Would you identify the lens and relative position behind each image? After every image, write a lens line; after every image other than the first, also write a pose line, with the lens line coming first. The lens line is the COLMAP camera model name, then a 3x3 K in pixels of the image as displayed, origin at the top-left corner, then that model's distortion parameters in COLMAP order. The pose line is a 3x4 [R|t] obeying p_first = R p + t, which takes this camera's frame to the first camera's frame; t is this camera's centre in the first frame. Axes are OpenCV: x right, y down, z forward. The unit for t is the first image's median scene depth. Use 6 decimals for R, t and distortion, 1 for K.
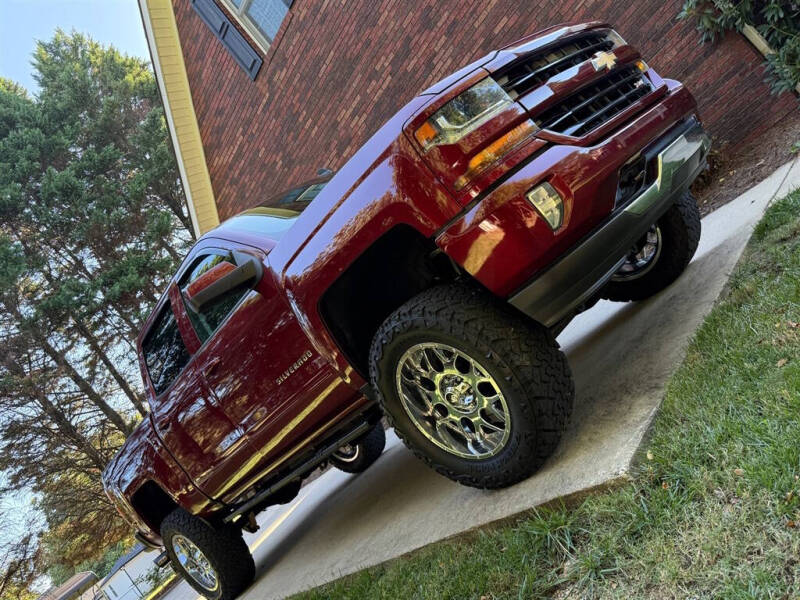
lens RADIAL K [[616.0, 0, 396.4], [0, 616.0, 301.4], [0, 0, 1]] dist [0.073122, -0.110691]
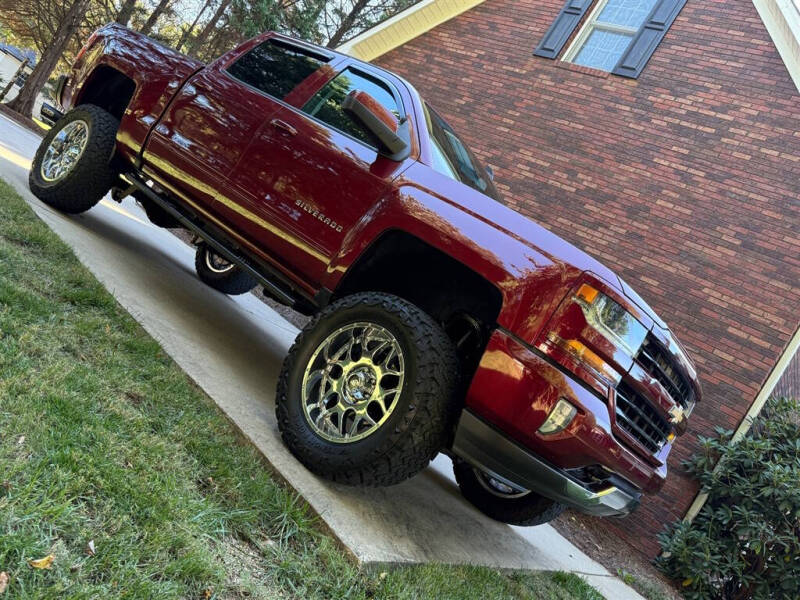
lens RADIAL K [[616.0, 0, 396.4], [0, 616.0, 301.4], [0, 0, 1]] dist [0.073122, -0.110691]
pose [[0.286943, 0.949014, 0.130526, -0.153466], [-0.953504, 0.296057, -0.056396, 0.102077], [-0.092163, -0.108275, 0.989840, -0.053859]]
